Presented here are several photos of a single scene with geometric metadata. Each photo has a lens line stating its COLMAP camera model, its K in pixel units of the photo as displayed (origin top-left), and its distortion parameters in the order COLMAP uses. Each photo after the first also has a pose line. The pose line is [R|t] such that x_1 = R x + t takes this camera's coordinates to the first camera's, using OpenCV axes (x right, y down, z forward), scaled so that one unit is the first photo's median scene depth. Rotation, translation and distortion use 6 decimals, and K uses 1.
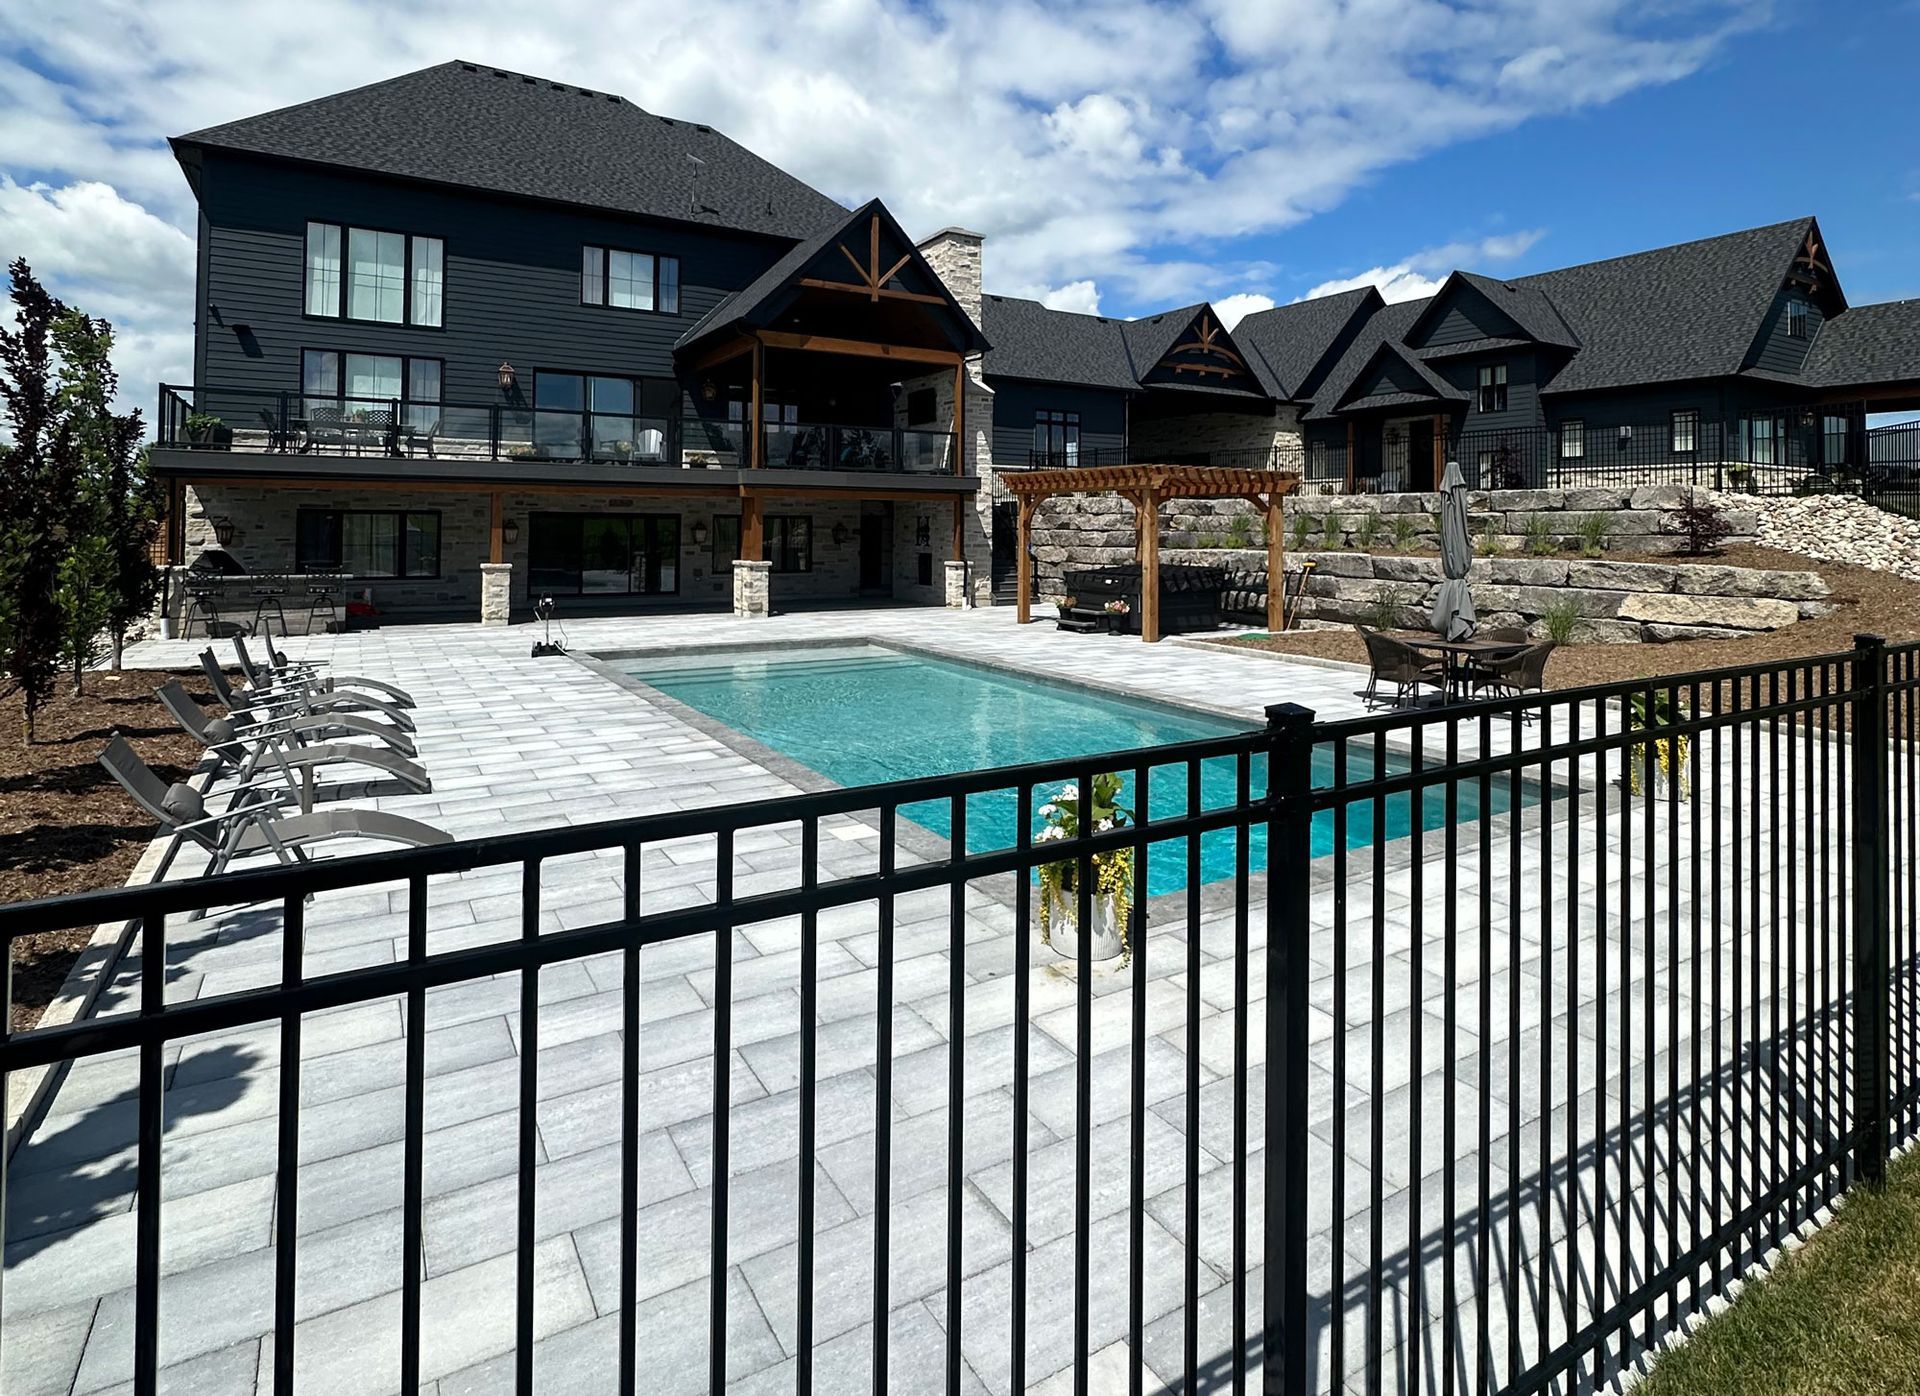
lens RADIAL K [[1036.8, 0, 981.6], [0, 1036.8, 485.2], [0, 0, 1]] dist [-0.001104, -0.000469]
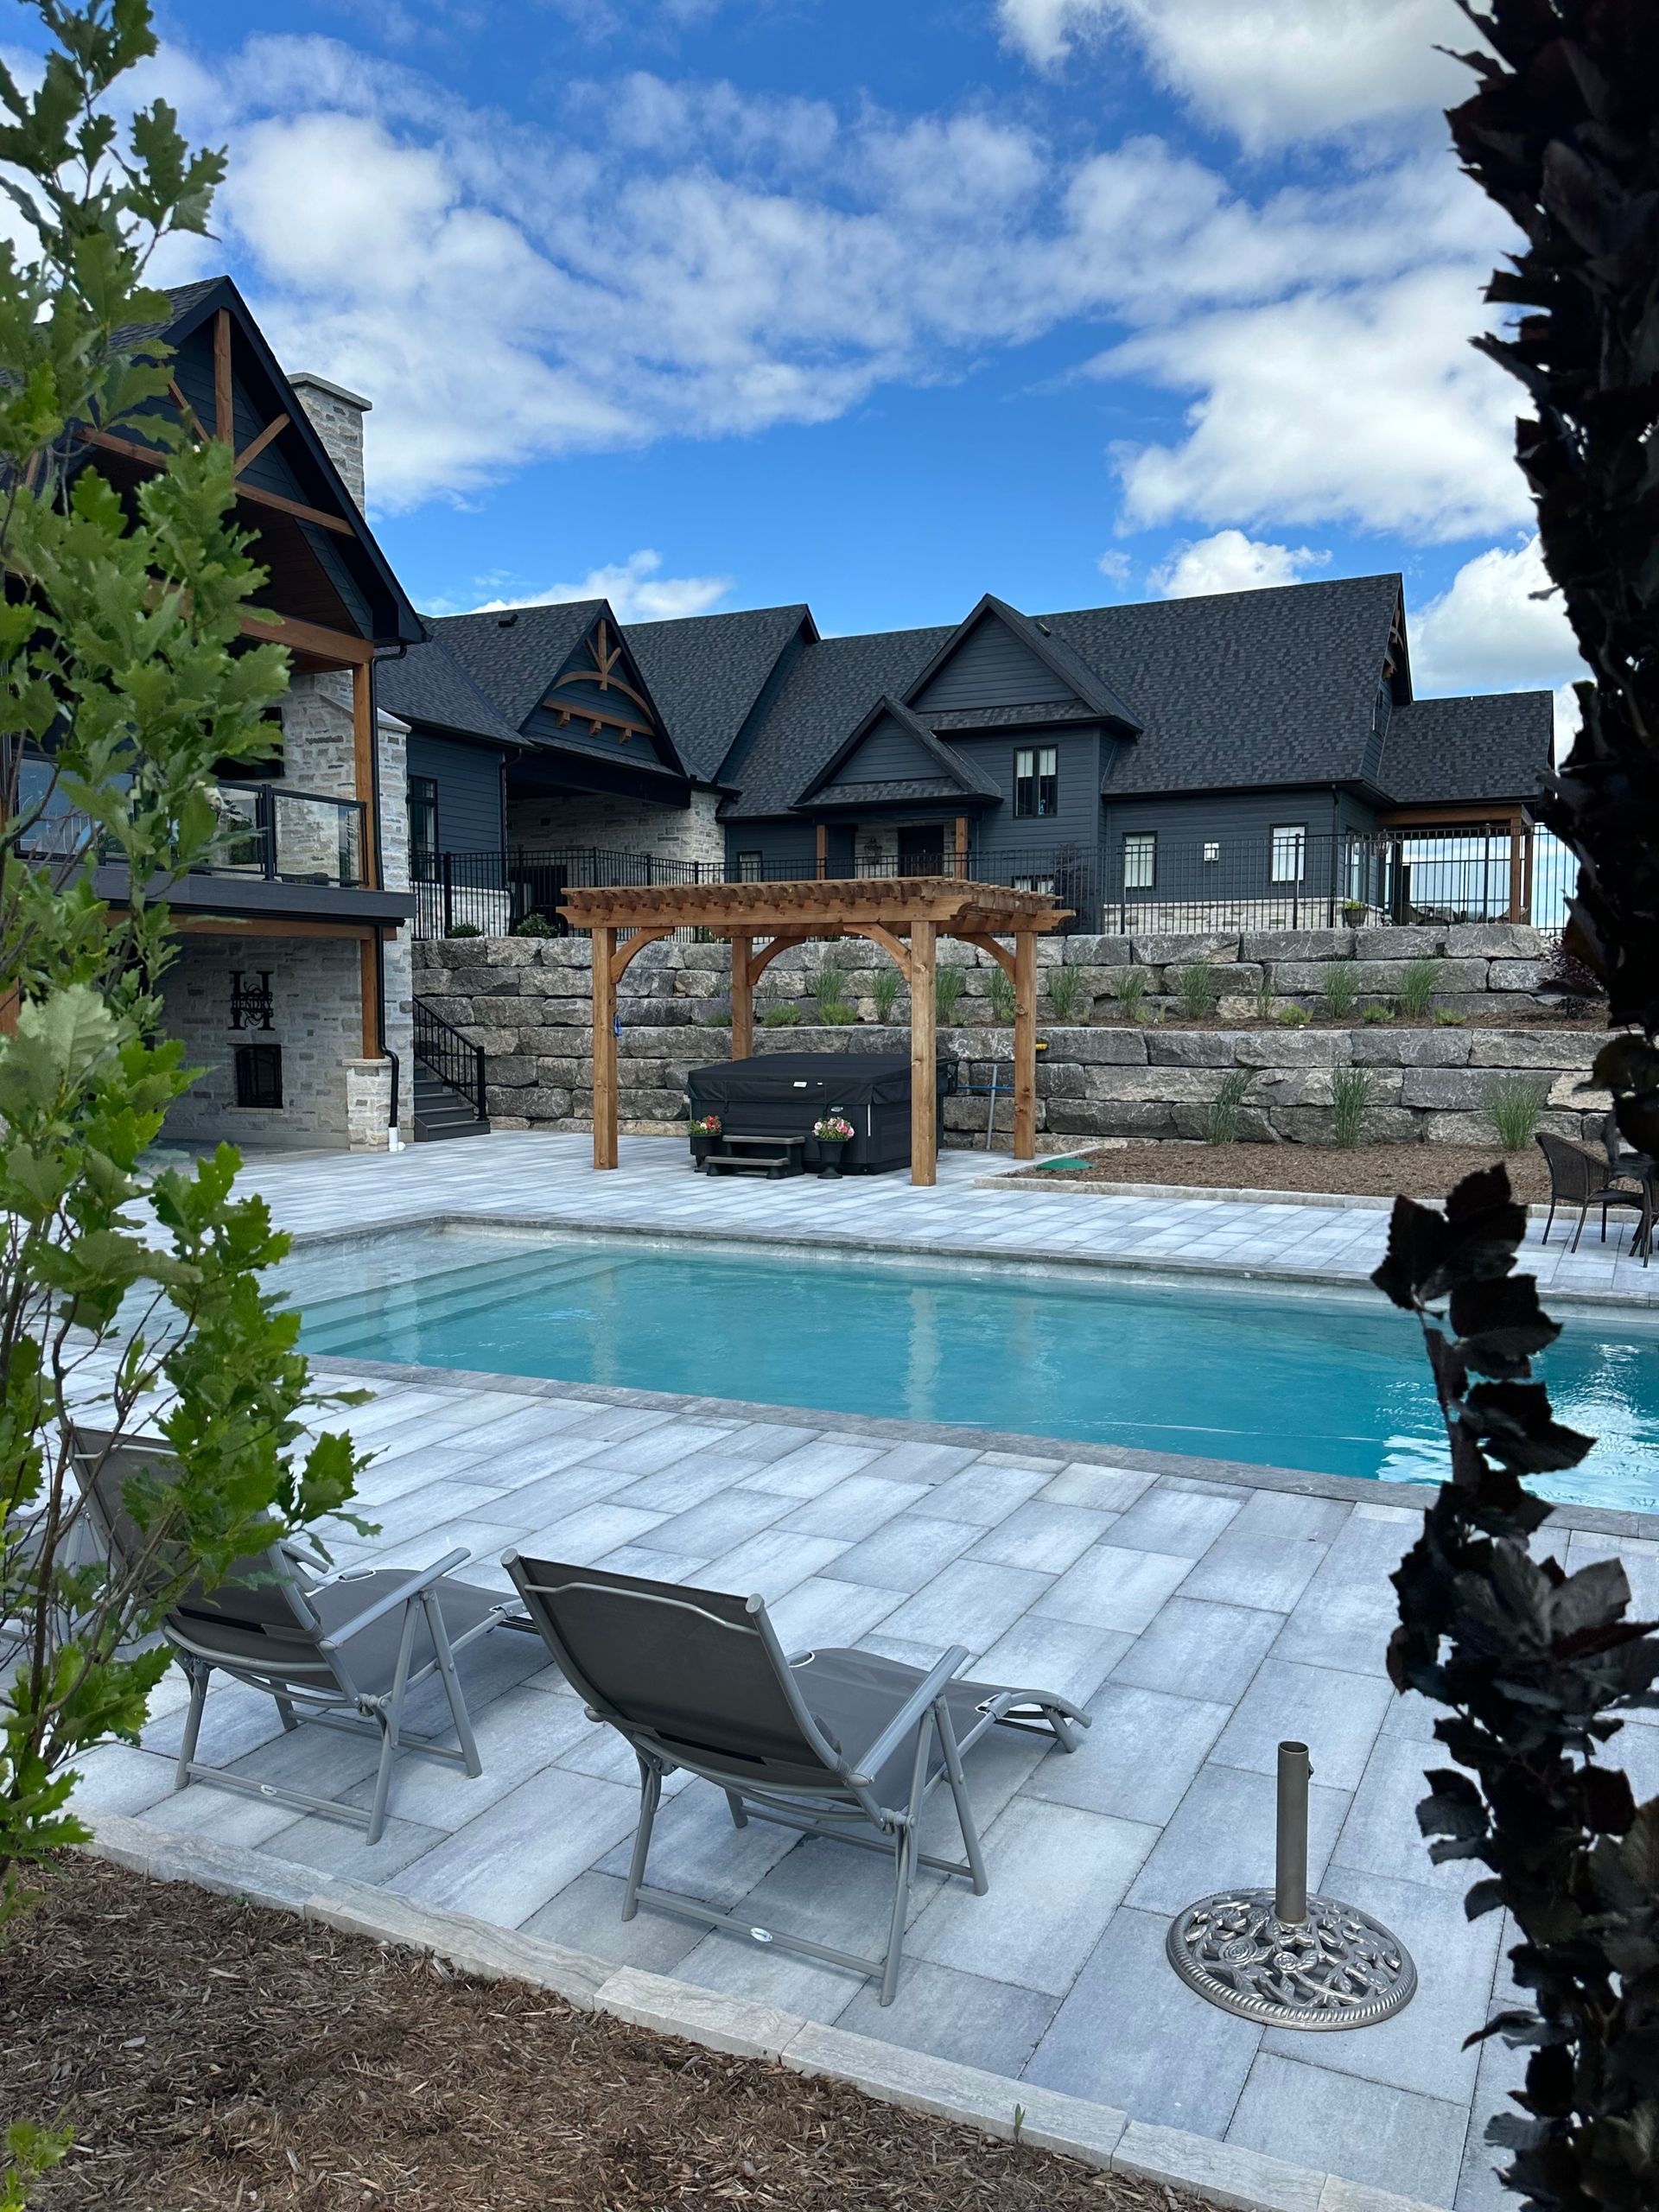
lens RADIAL K [[1660.9, 0, 811.0], [0, 1660.9, 1092.1], [0, 0, 1]] dist [0.000529, -0.035976]
pose [[0.850891, -0.037876, 0.523975, -0.252463], [-0.013670, 0.995463, 0.094157, 0.009582], [-0.525164, -0.087280, 0.846513, 0.177304]]
